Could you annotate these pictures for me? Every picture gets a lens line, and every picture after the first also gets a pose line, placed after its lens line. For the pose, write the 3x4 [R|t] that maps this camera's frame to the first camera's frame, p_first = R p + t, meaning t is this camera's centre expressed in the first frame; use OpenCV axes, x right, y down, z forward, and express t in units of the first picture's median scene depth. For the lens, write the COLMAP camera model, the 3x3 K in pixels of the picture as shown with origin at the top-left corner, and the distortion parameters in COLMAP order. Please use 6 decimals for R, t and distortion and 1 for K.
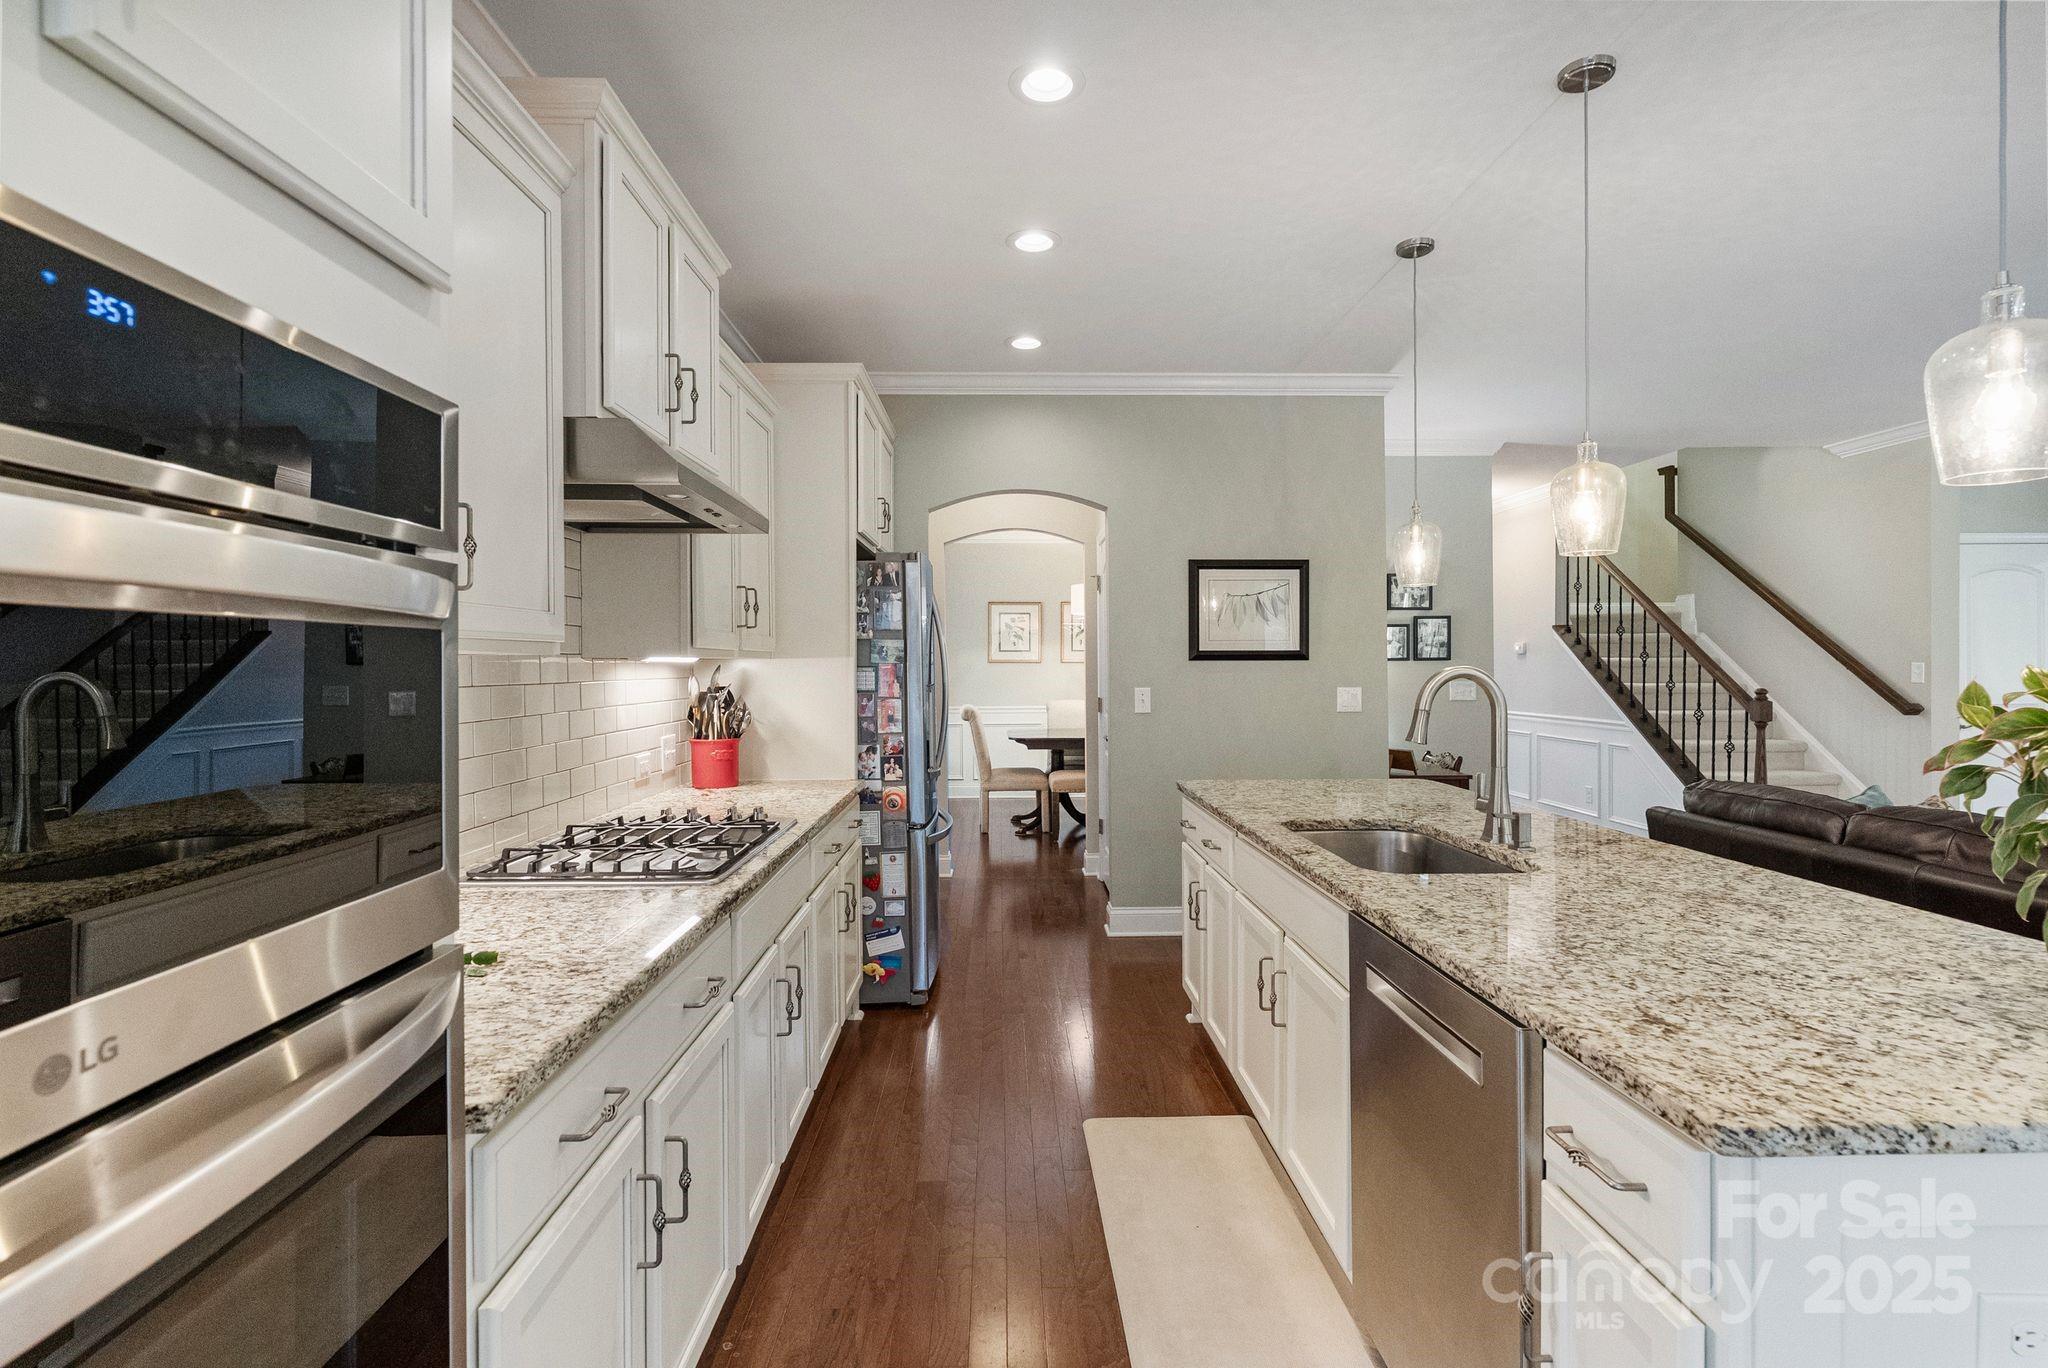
lens RADIAL K [[939.8, 0, 1015.8], [0, 939.8, 657.5], [0, 0, 1]] dist [-0.003756, -0.000305]
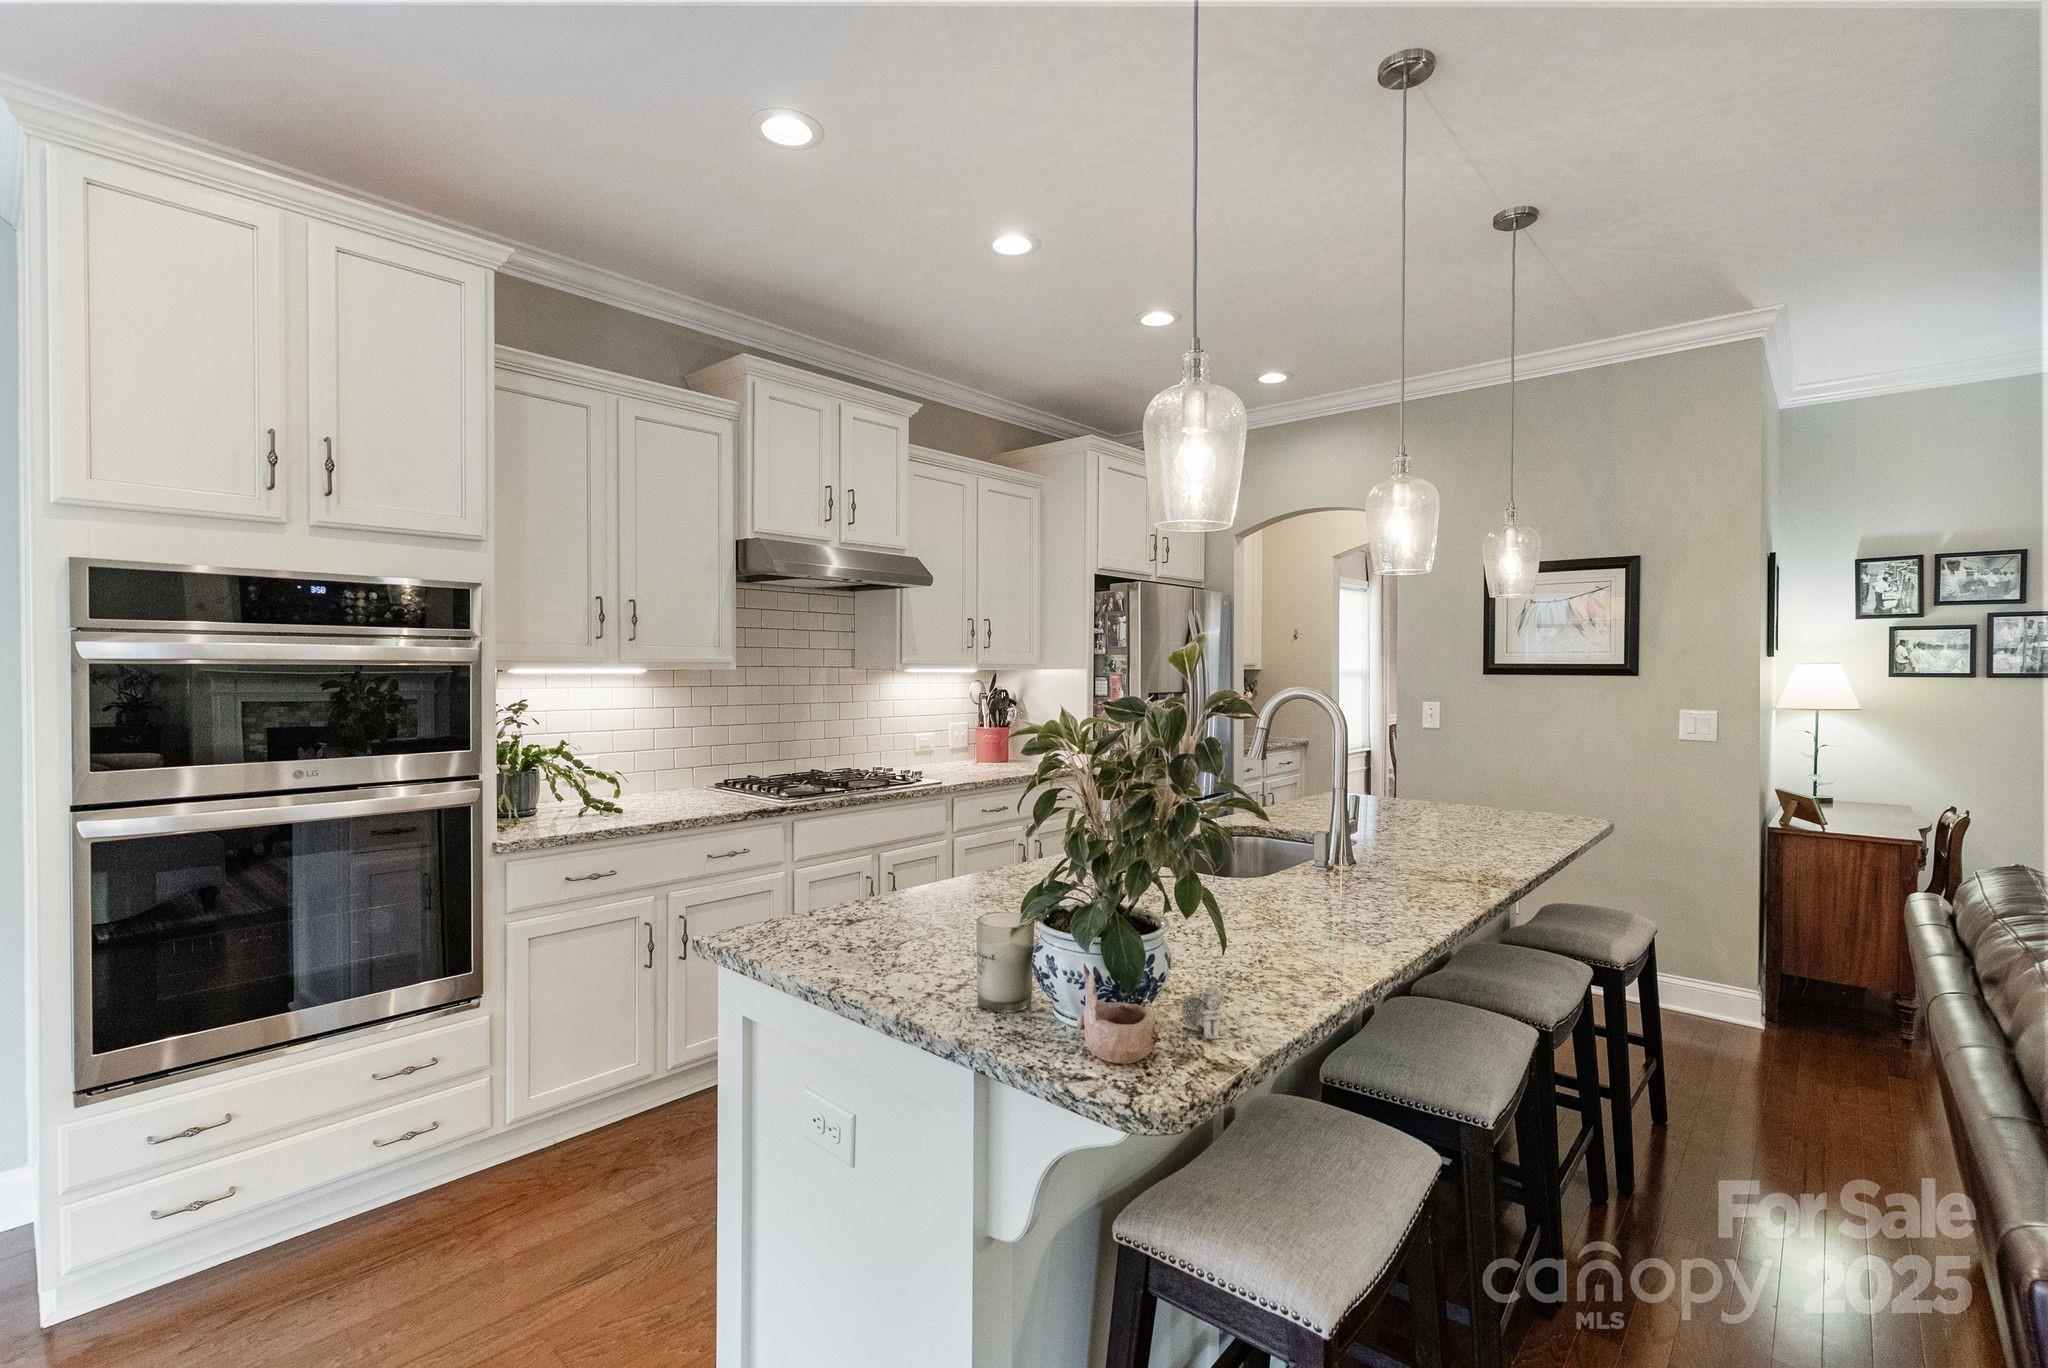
lens RADIAL K [[939.8, 0, 1018.8], [0, 939.8, 669.6], [0, 0, 1]] dist [-0.003756, -0.000305]
pose [[0.728788, 0.010065, -0.684665, 0.482764], [-0.002910, 0.999928, 0.011602, -0.010937], [0.684733, -0.006464, 0.728765, 0.016299]]
